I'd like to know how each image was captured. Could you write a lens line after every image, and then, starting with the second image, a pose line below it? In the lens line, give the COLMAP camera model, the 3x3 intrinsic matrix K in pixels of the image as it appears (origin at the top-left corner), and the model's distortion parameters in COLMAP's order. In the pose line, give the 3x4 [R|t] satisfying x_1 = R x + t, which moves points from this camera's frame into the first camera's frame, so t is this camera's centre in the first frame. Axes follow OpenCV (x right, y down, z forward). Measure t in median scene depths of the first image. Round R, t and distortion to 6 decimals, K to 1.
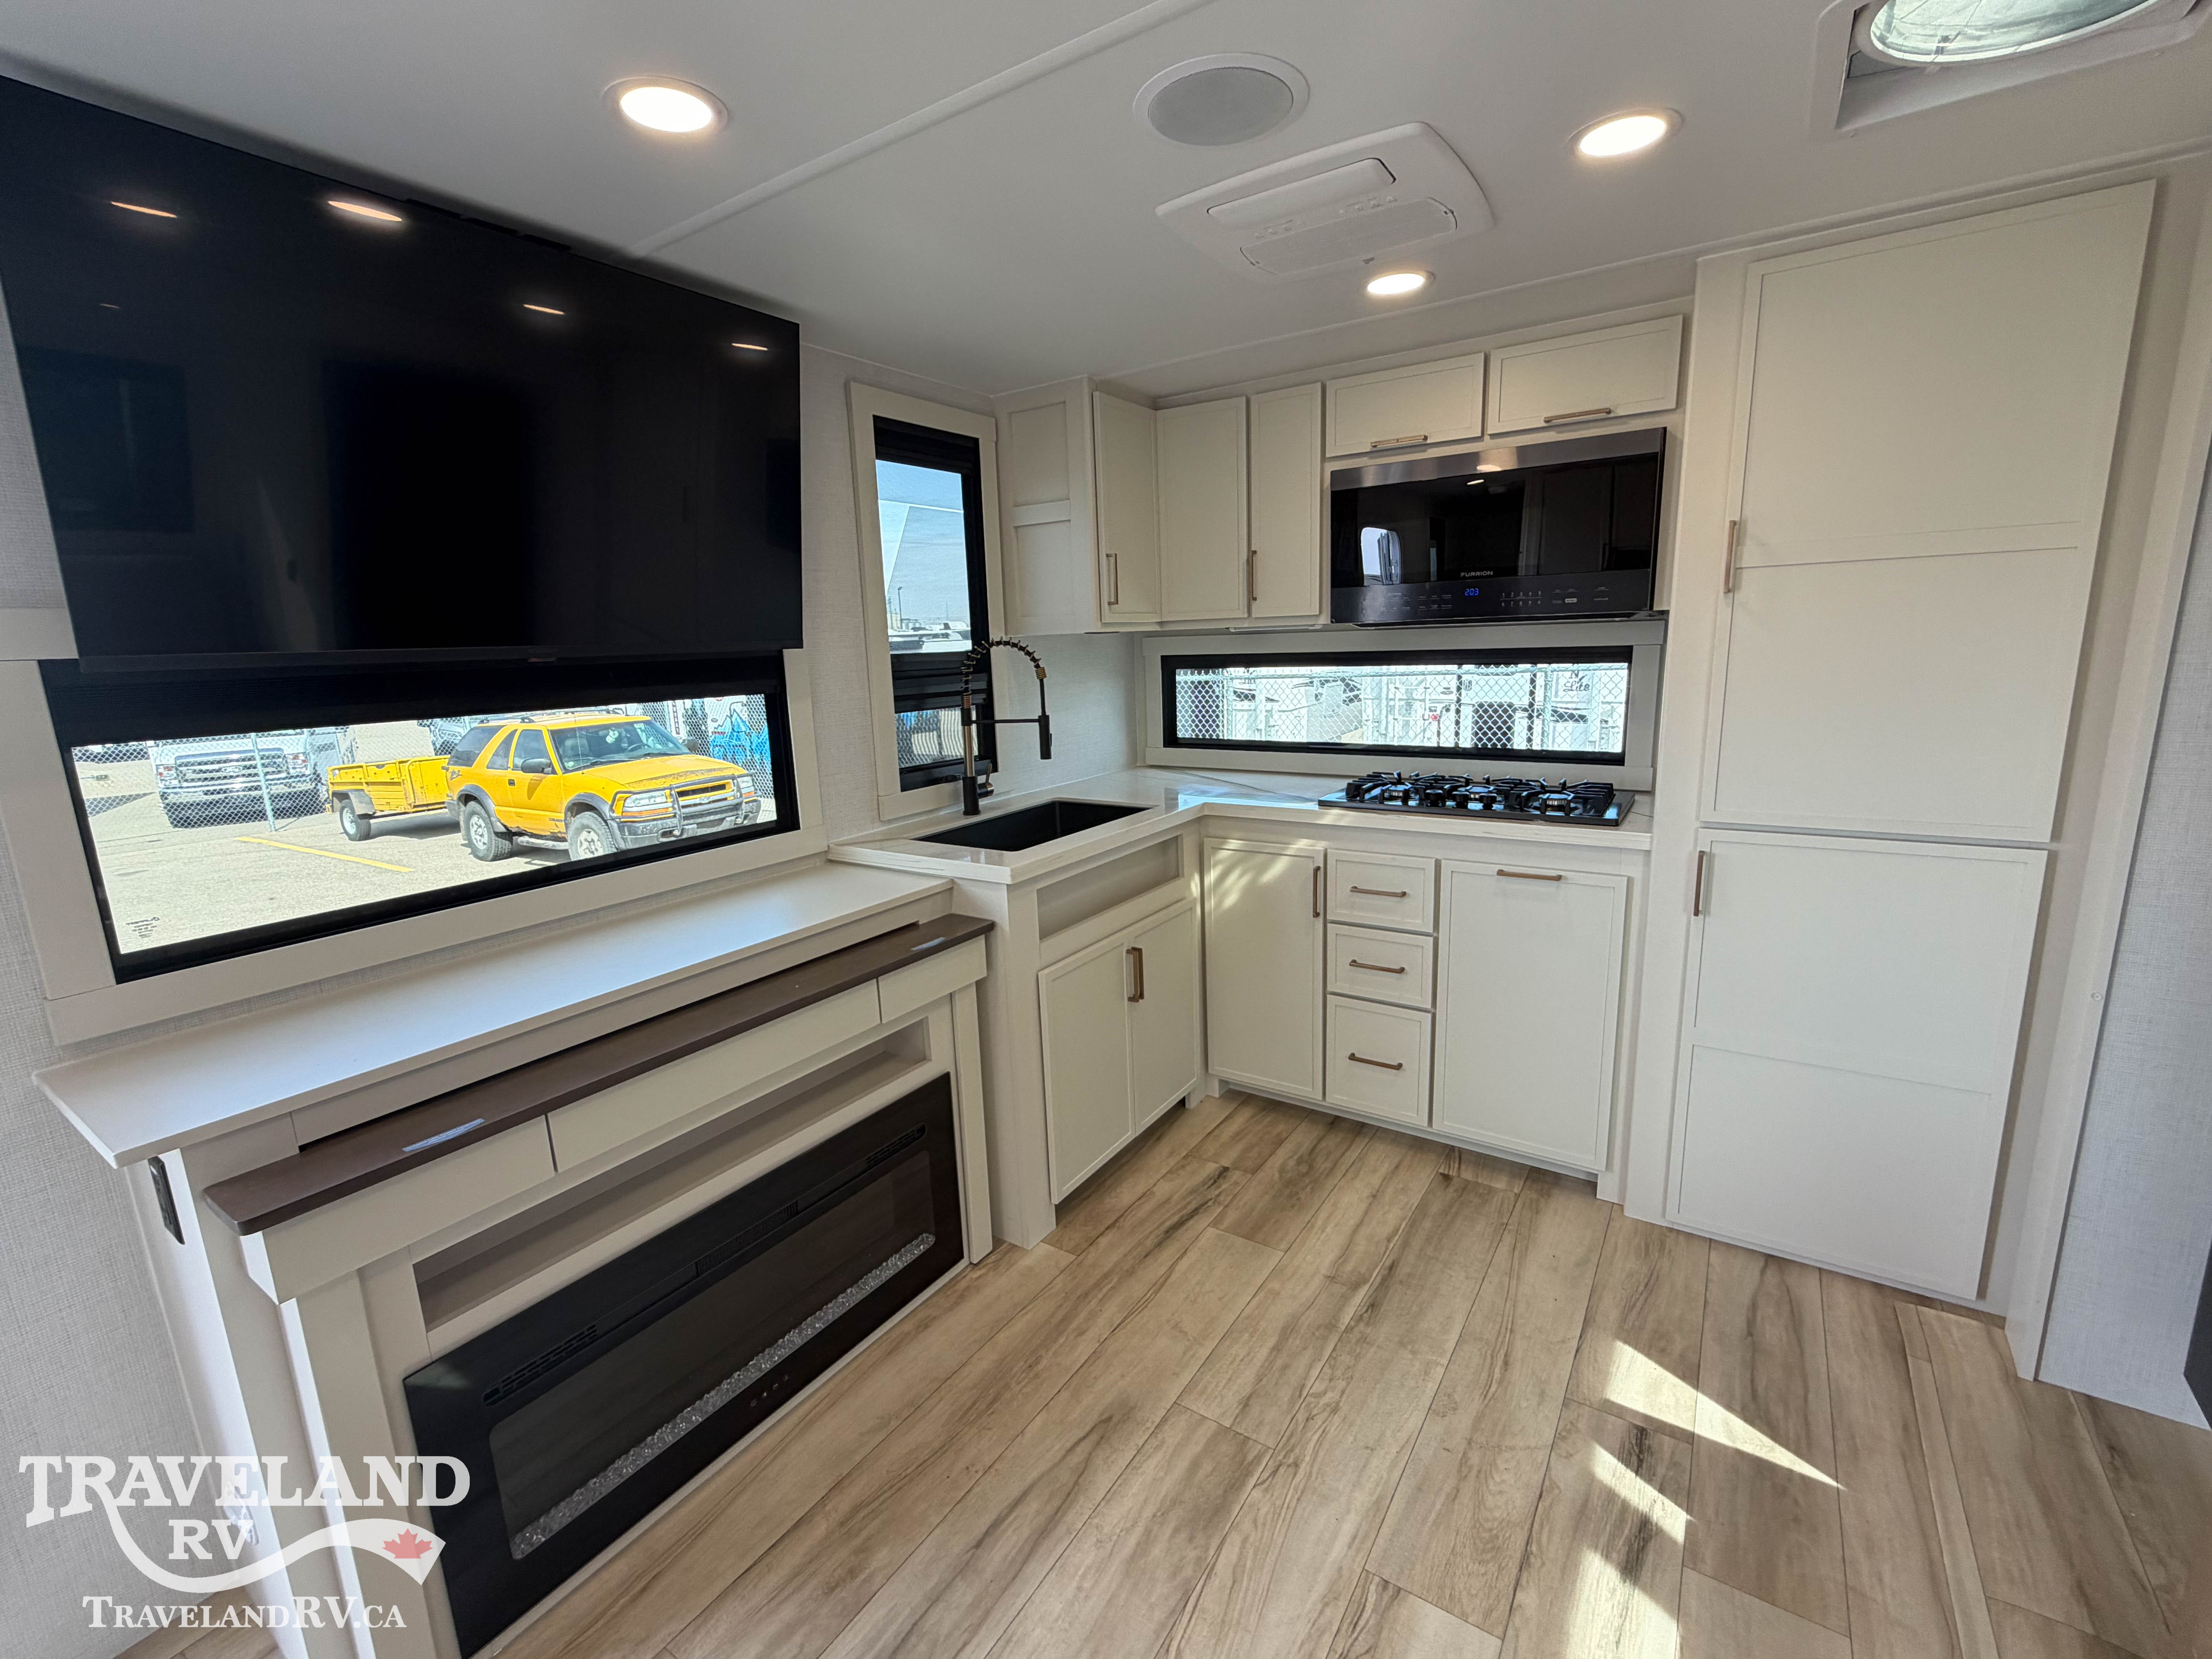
lens RADIAL K [[946.8, 0, 1103.0], [0, 946.8, 829.7], [0, 0, 1]] dist [-0.000759, -0.000279]
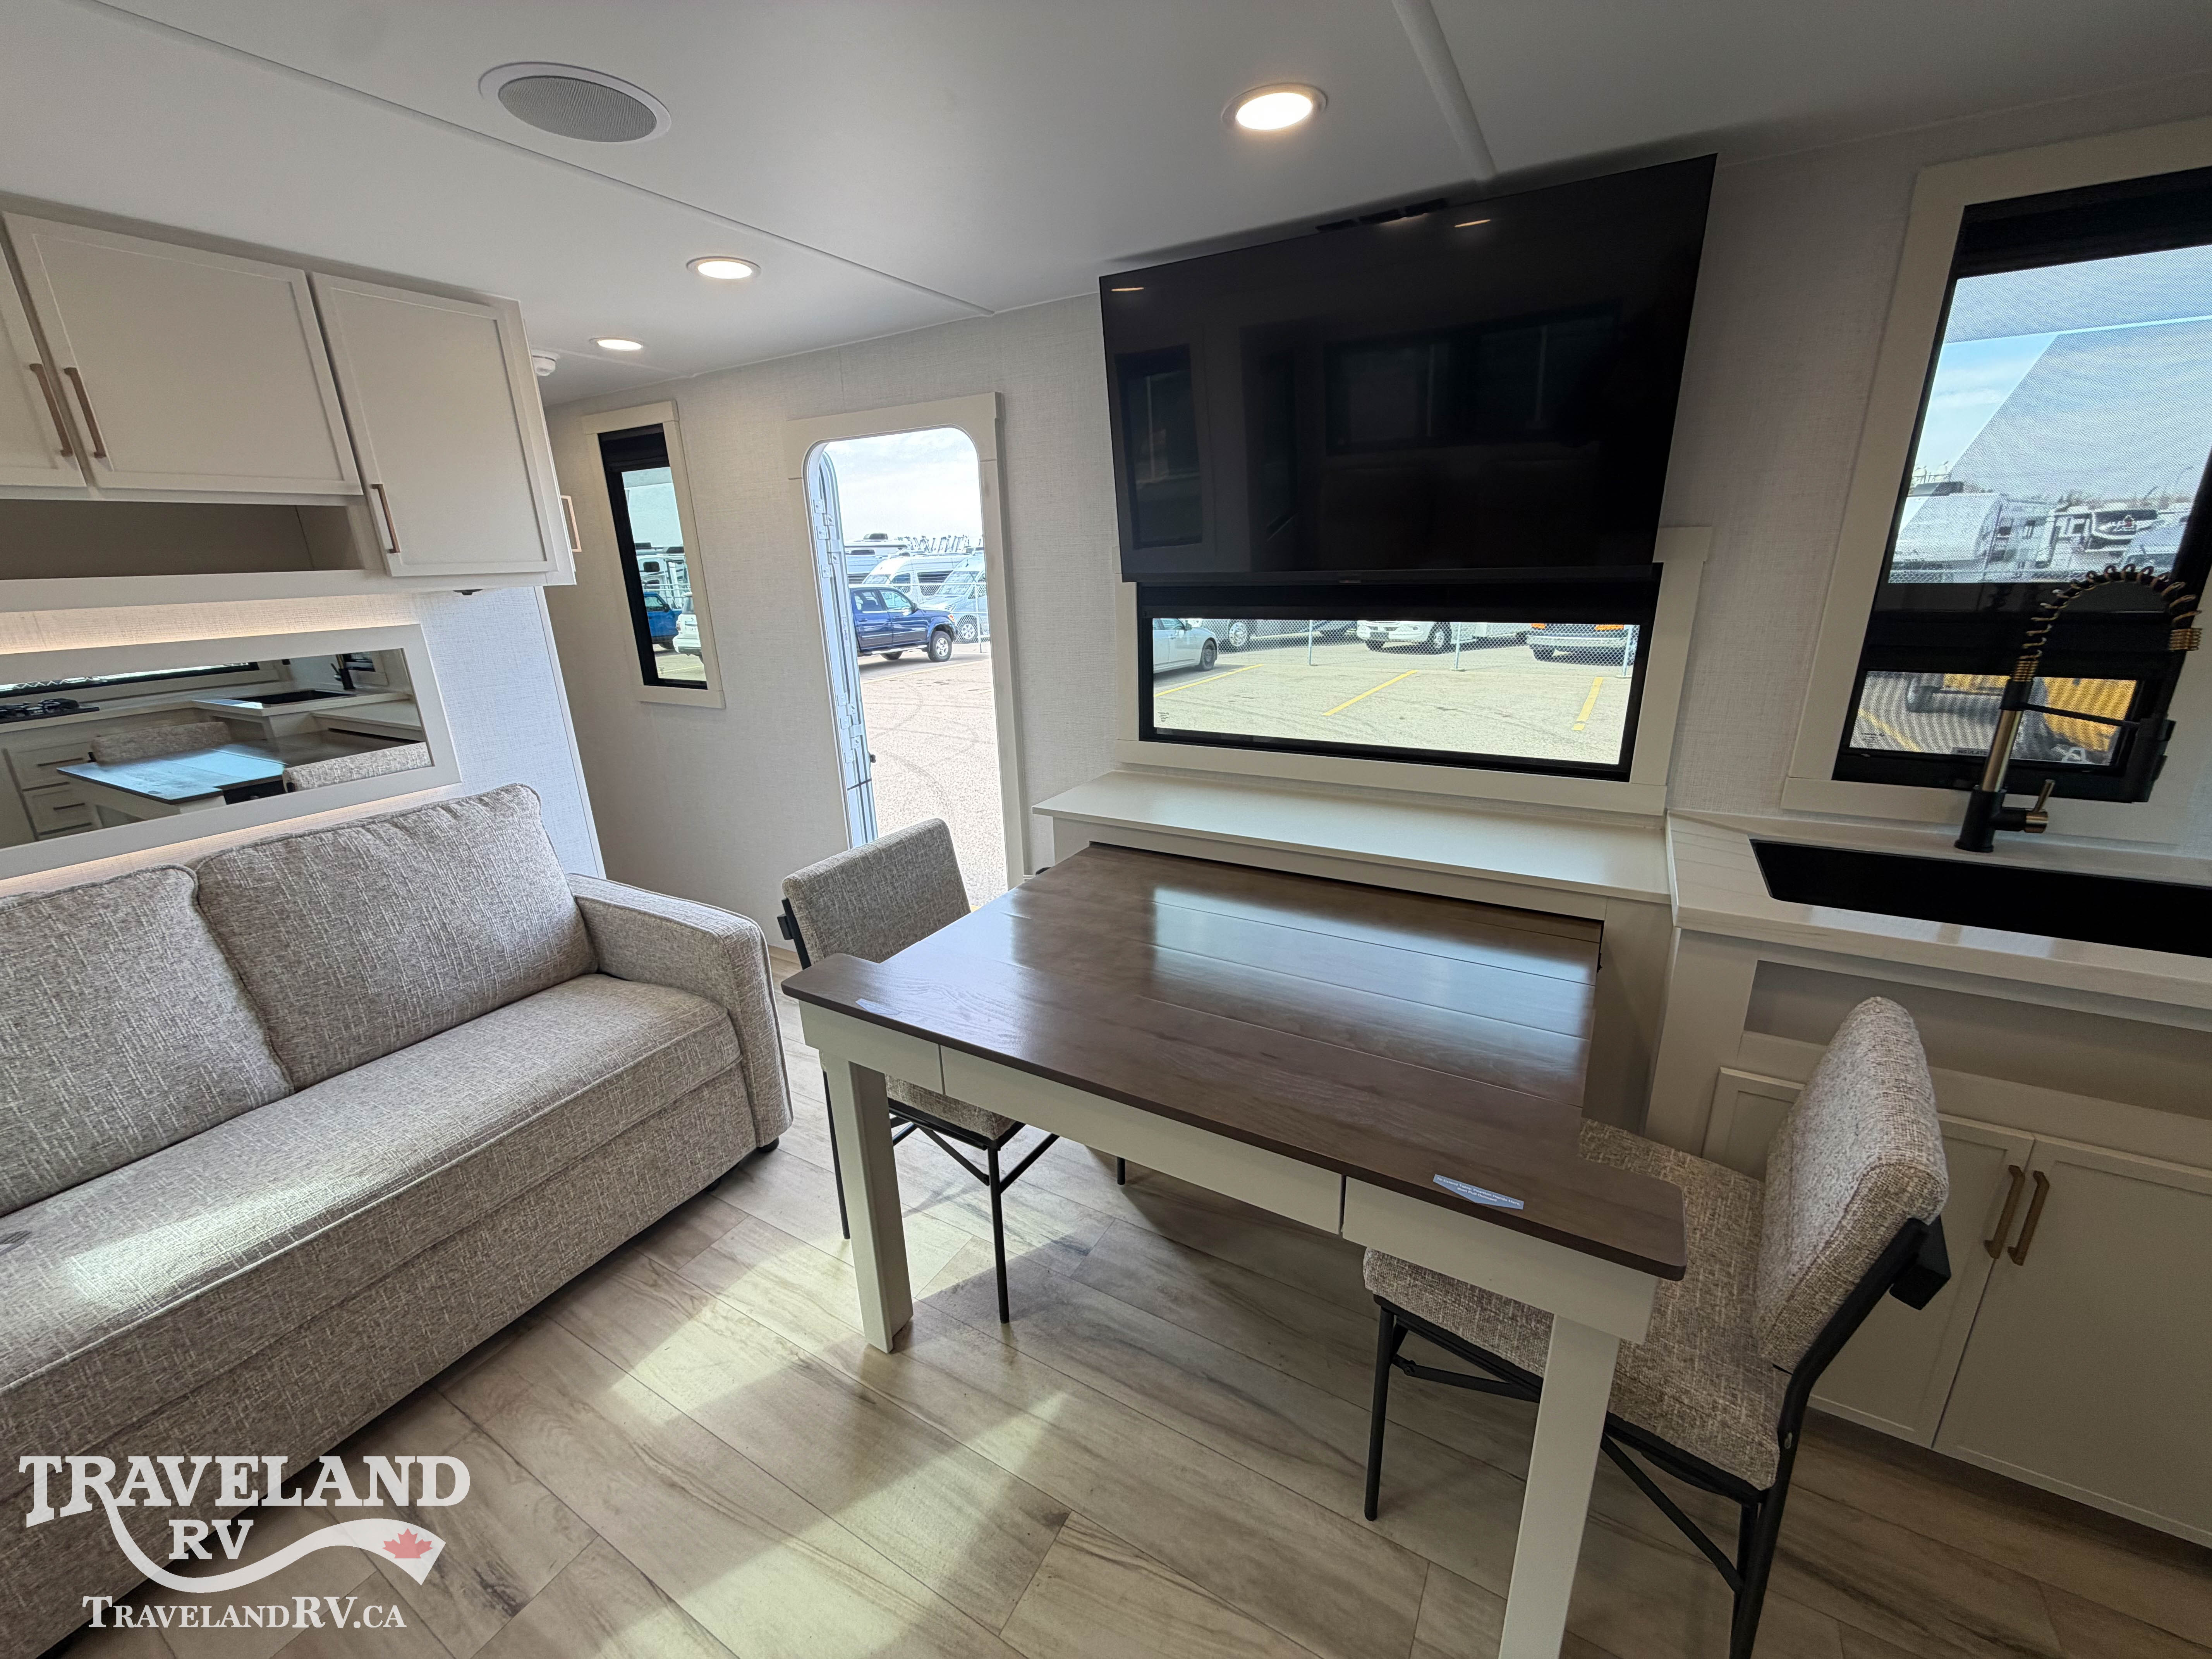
lens RADIAL K [[874.9, 0, 1099.9], [0, 874.9, 830.3], [0, 0, 1]] dist [-0.000883, -0.000464]
pose [[0.063790, 0.333885, -0.940453, 0.458092], [-0.169636, 0.932286, 0.319479, -0.144010], [0.983440, 0.139155, 0.116109, 0.449702]]
